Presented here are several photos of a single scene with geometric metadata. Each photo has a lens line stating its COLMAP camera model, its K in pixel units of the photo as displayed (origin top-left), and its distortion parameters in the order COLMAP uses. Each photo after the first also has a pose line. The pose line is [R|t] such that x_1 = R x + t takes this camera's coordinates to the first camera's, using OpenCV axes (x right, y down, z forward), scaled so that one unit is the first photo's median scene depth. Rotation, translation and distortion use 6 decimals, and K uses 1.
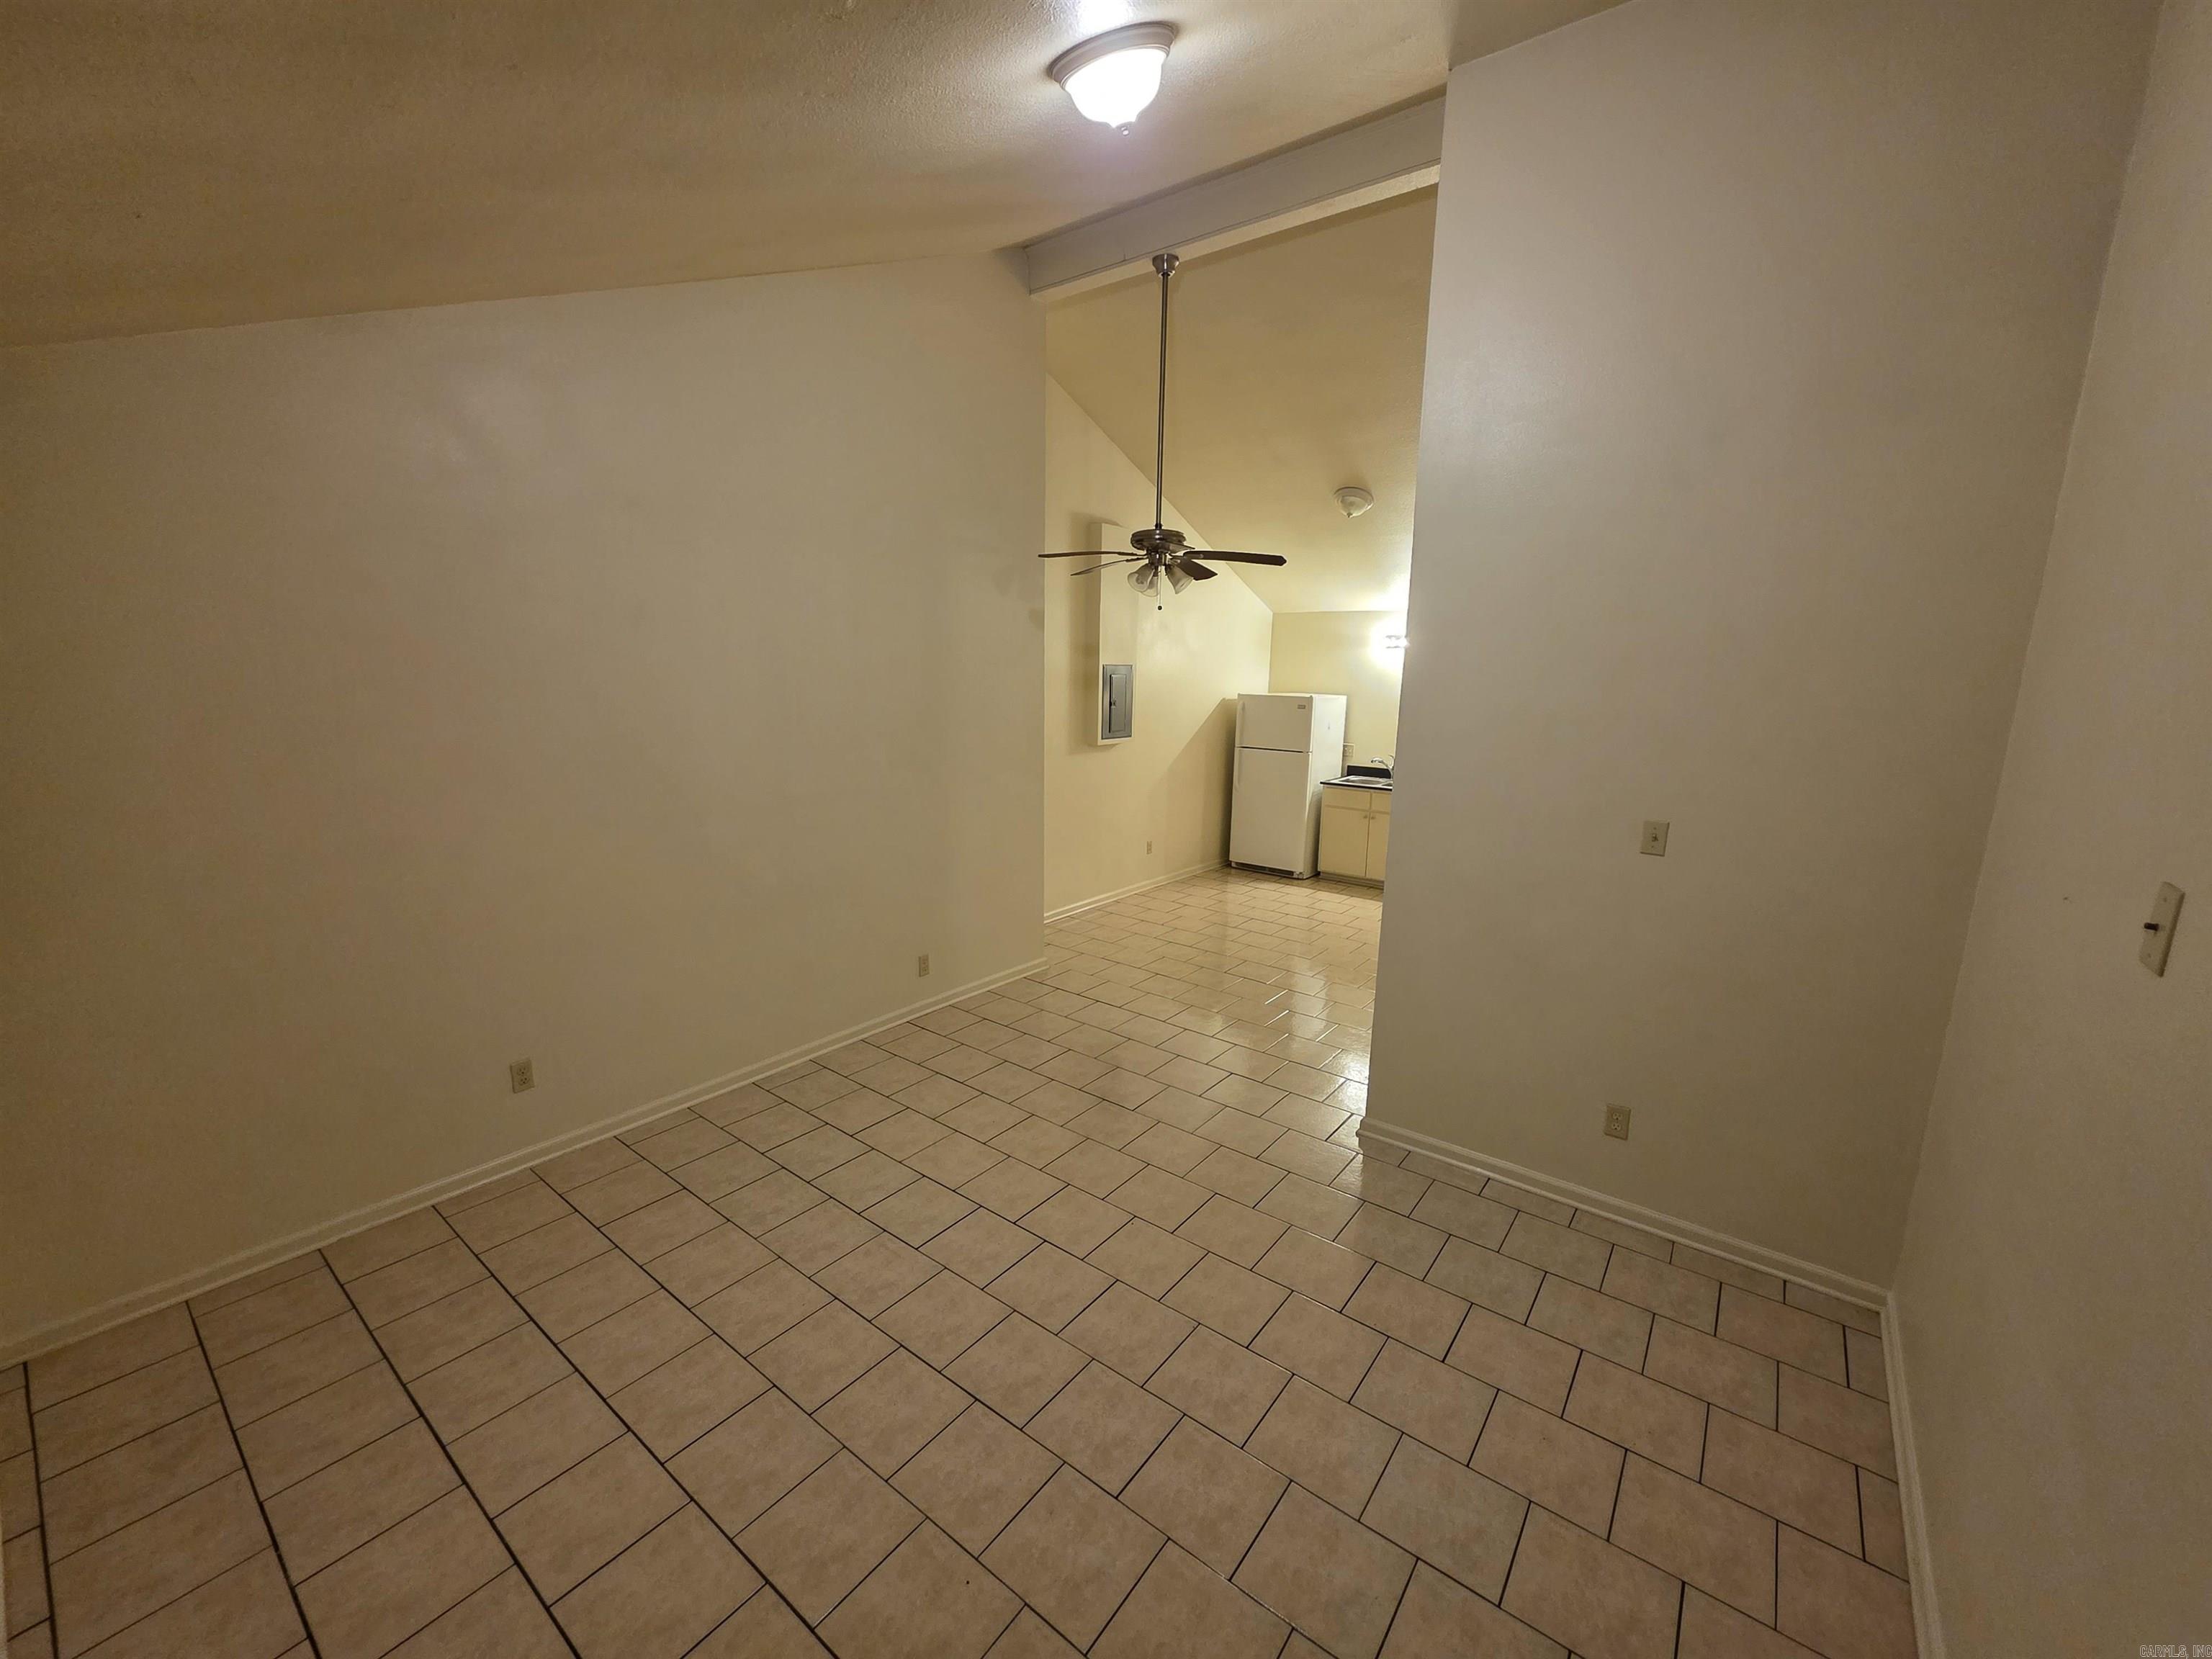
lens RADIAL K [[882.7, 0, 1098.0], [0, 882.7, 828.7], [0, 0, 1]] dist [-0.000628, 0.000233]
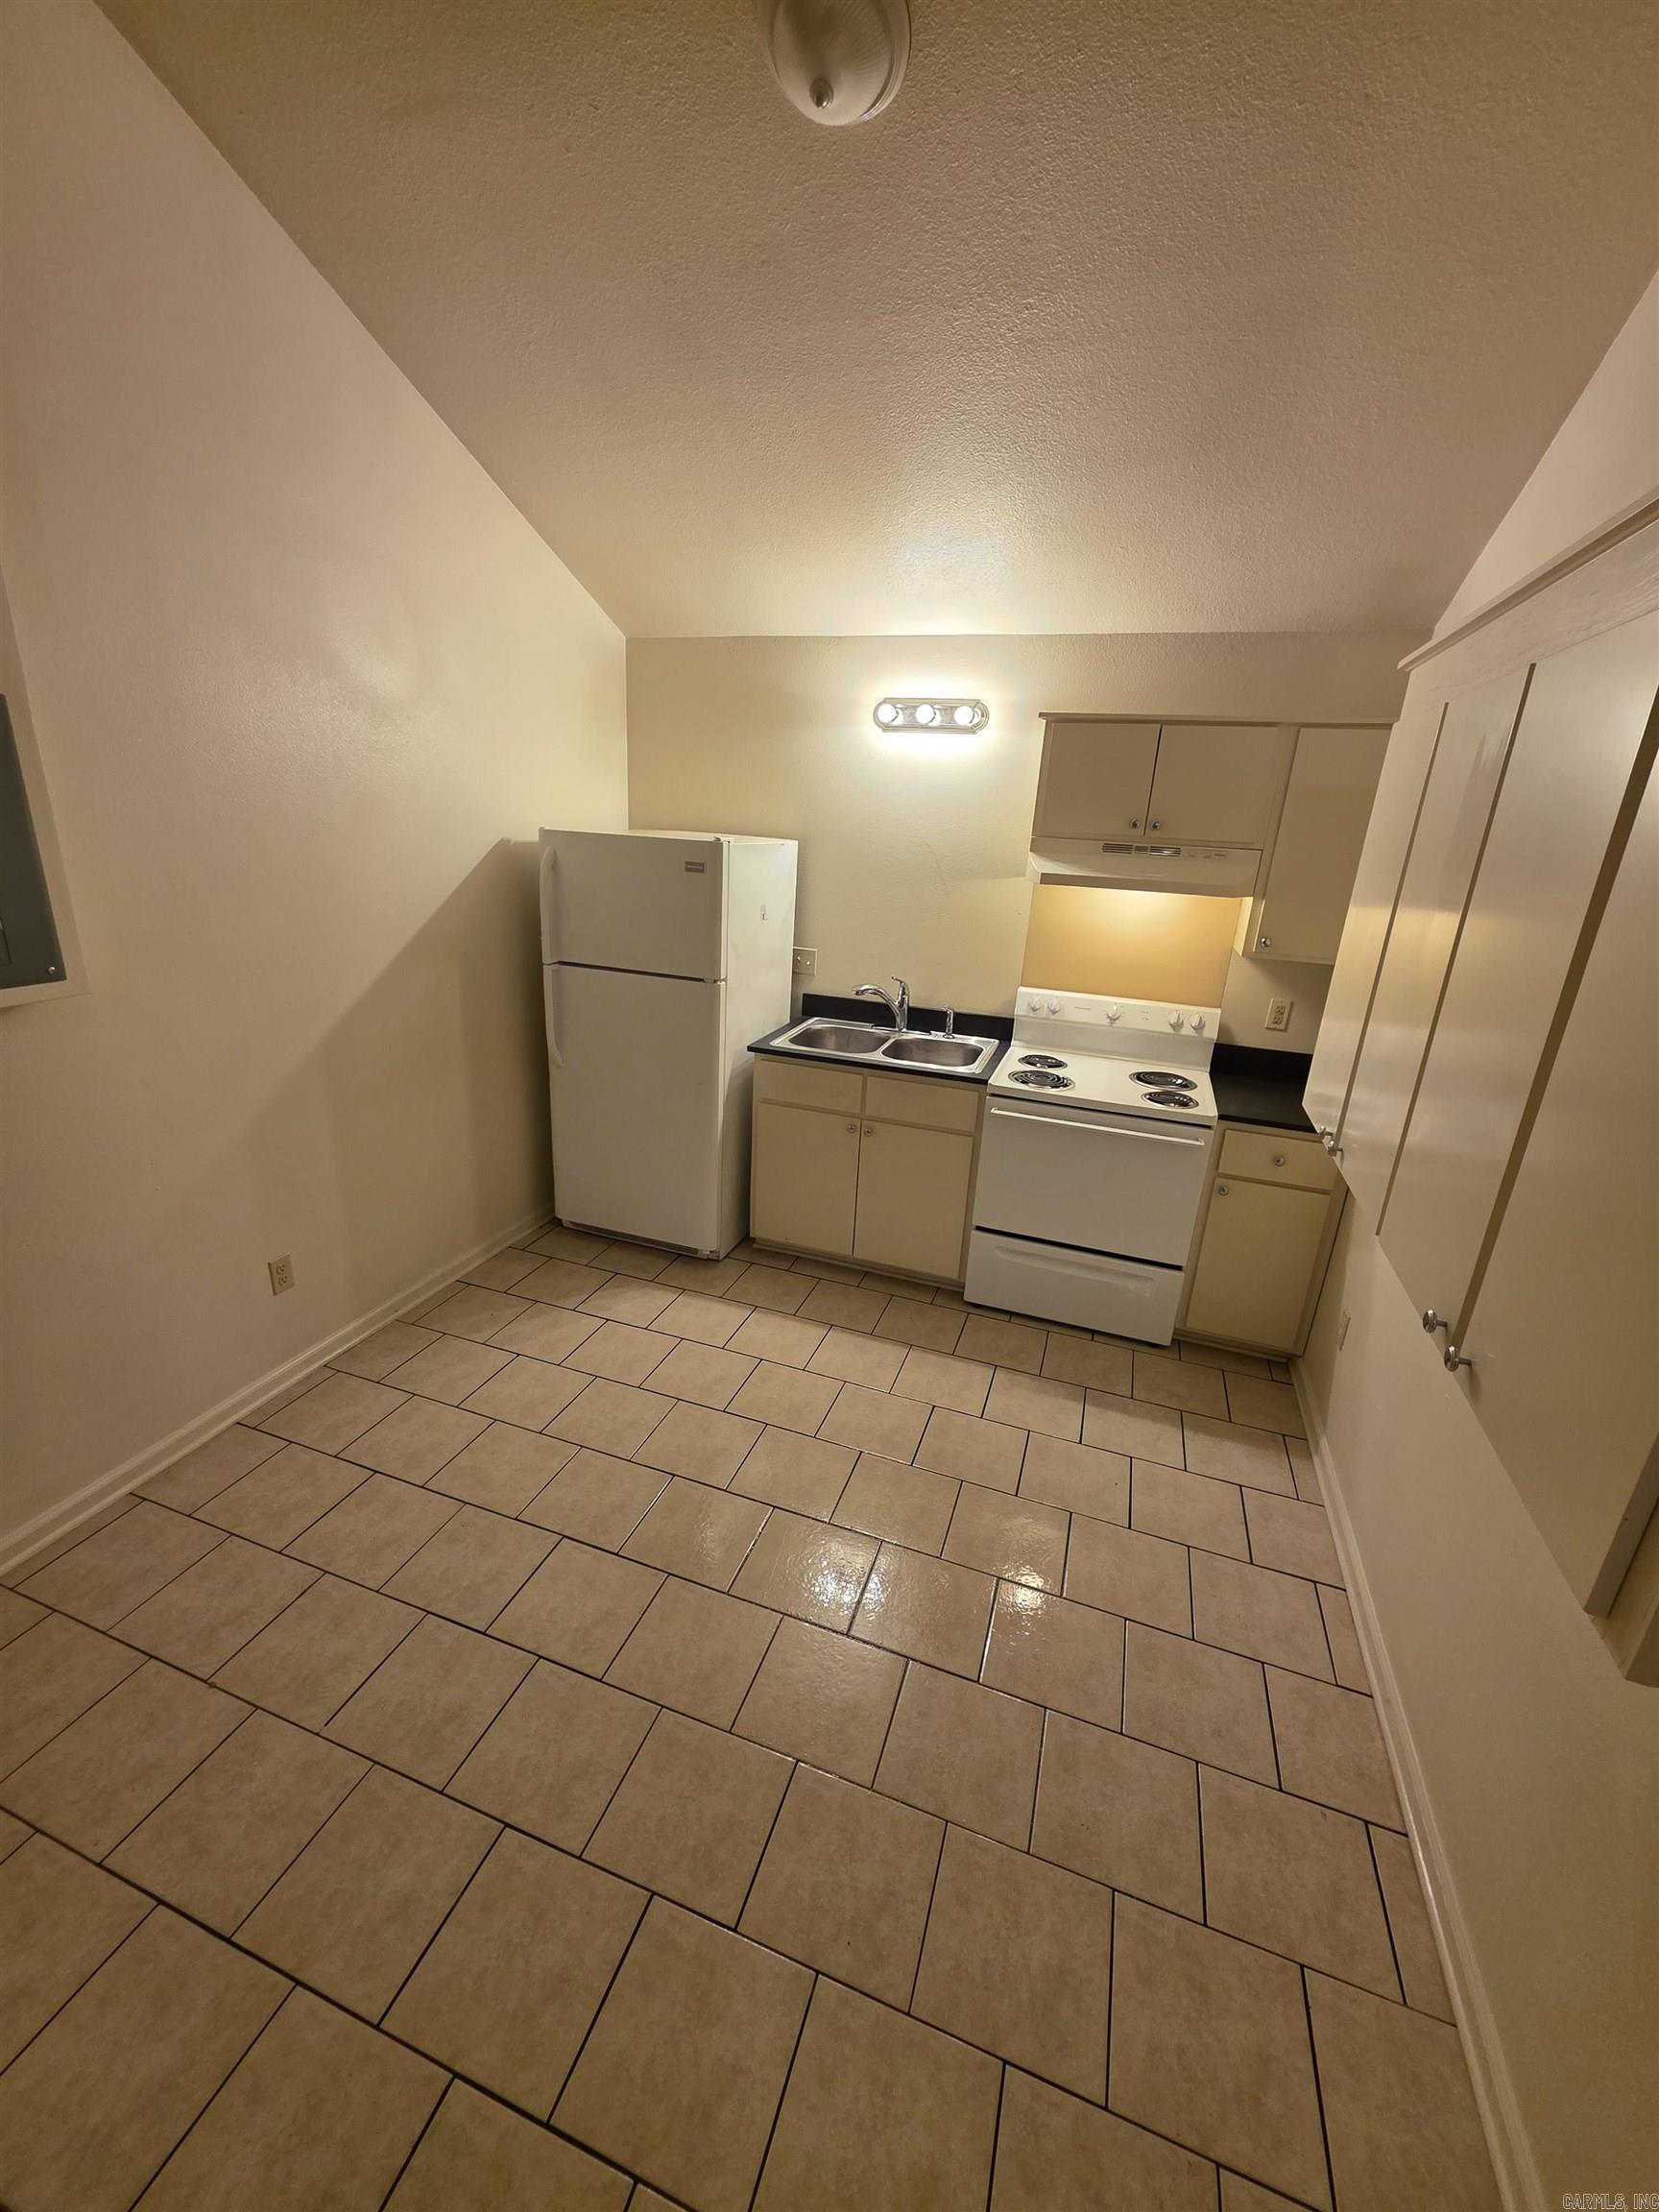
lens RADIAL K [[882.7, 0, 822.5], [0, 882.7, 1114.0], [0, 0, 1]] dist [-0.000628, 0.000233]
pose [[0.947945, -0.072503, 0.310071, 0.146973], [0.024927, 0.987642, 0.154731, -0.084093], [-0.317457, -0.138947, 0.938038, 0.566379]]
